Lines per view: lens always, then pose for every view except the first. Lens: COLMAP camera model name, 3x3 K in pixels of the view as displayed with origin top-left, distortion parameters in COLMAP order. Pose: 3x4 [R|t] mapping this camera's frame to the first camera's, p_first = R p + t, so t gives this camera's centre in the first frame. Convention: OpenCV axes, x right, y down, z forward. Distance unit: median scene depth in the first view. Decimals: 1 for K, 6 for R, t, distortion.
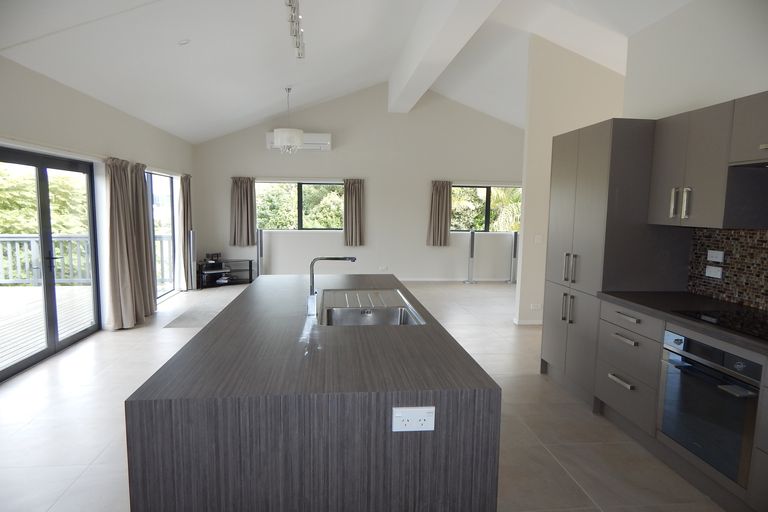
lens RADIAL K [[511.6, 0, 389.3], [0, 511.6, 261.7], [0, 0, 1]] dist [0.017760, -0.015320]
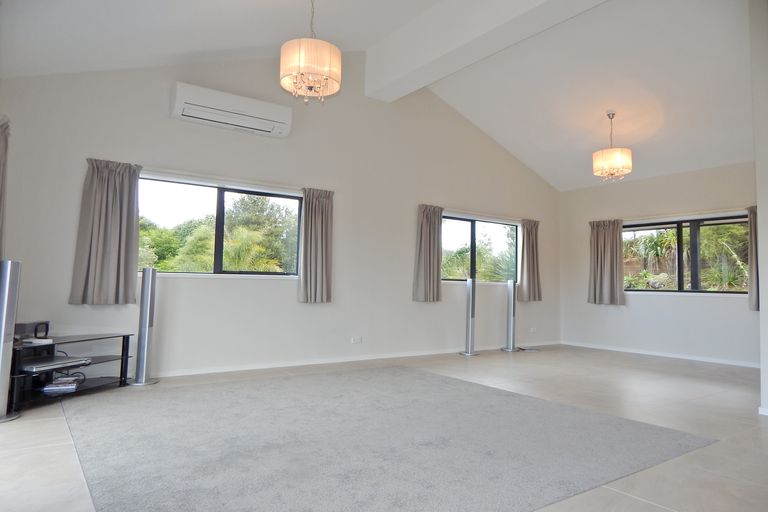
lens RADIAL K [[511.6, 0, 395.4], [0, 511.6, 250.4], [0, 0, 1]] dist [0.017760, -0.015320]
pose [[0.870352, 0.035910, 0.491120, -0.314914], [0.045168, 0.987311, -0.152236, 0.003343], [-0.490355, 0.154682, 0.857686, 0.509742]]
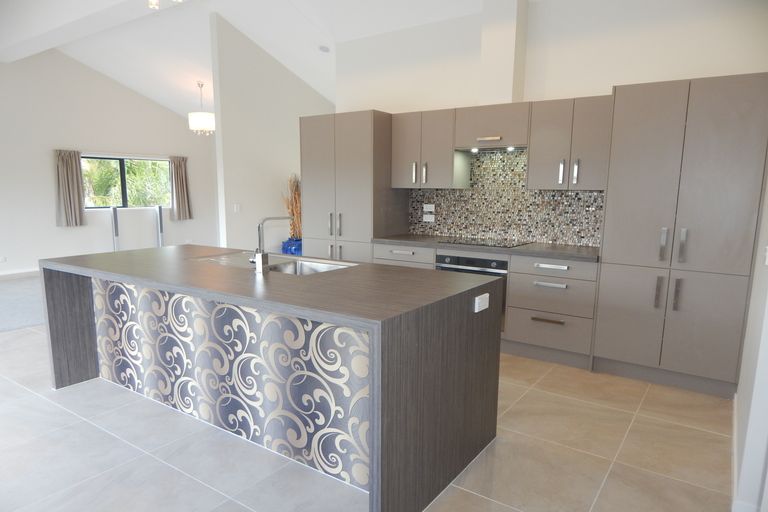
lens RADIAL K [[511.6, 0, 385.1], [0, 511.6, 265.2], [0, 0, 1]] dist [0.017760, -0.015320]
pose [[0.667971, -0.125385, 0.733548, -0.229261], [0.088430, 0.992094, 0.089054, 0.004407], [-0.738915, 0.005382, 0.673777, 0.026360]]
